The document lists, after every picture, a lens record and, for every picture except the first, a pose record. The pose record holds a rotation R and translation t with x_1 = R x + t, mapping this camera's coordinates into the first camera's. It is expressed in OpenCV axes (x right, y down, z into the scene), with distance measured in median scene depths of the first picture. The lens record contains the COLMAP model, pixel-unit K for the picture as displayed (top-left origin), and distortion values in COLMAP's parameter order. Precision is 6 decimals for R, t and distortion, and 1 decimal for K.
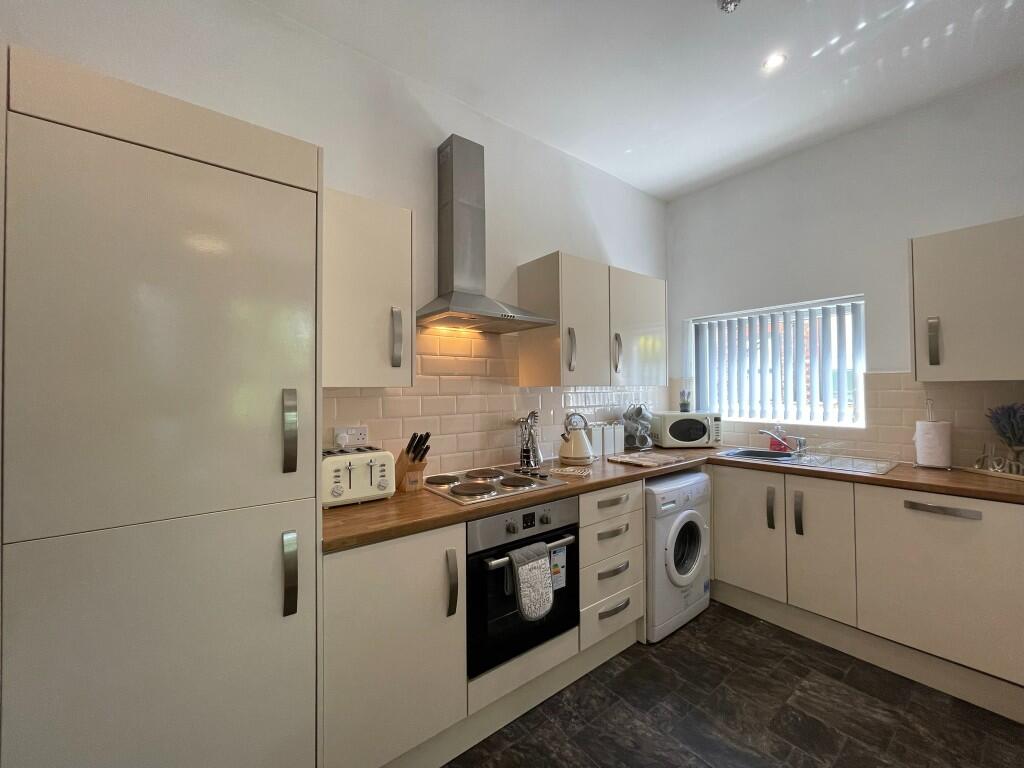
lens RADIAL K [[412.2, 0, 513.0], [0, 412.2, 385.4], [0, 0, 1]] dist [-0.001203, 0.000632]
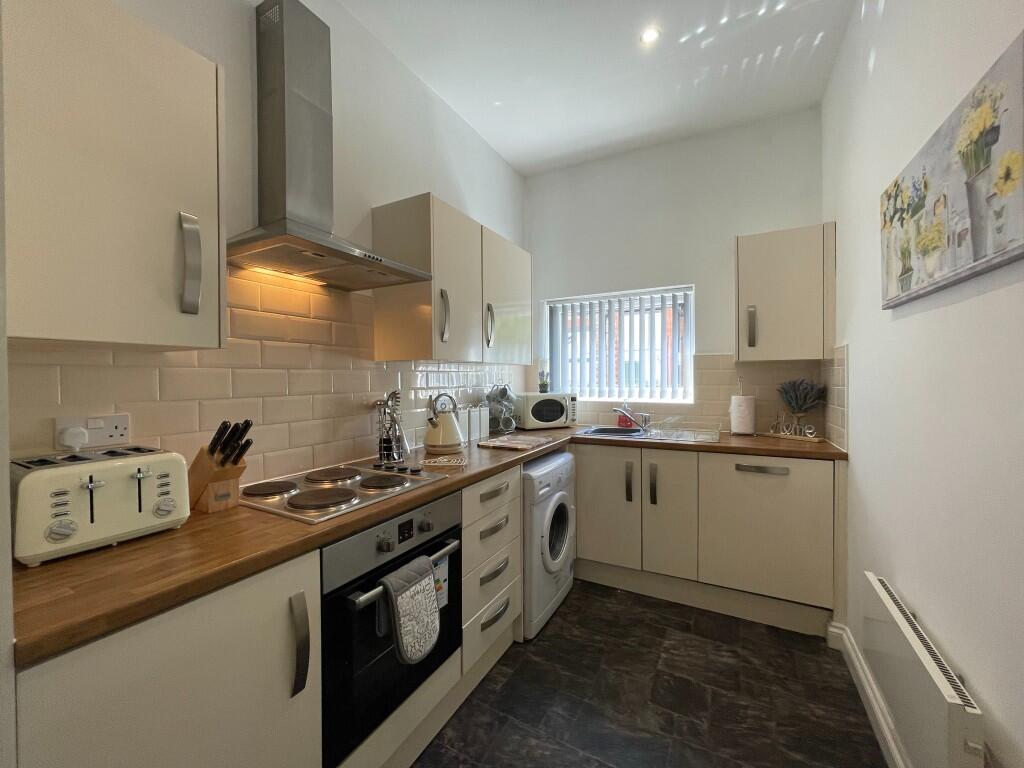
lens RADIAL K [[412.2, 0, 511.4], [0, 412.2, 384.0], [0, 0, 1]] dist [-0.001203, 0.000632]
pose [[0.917630, -0.004364, 0.397413, -0.070291], [-0.004314, 0.999771, 0.020939, 0.035513], [-0.397413, -0.020928, 0.917401, 0.197318]]
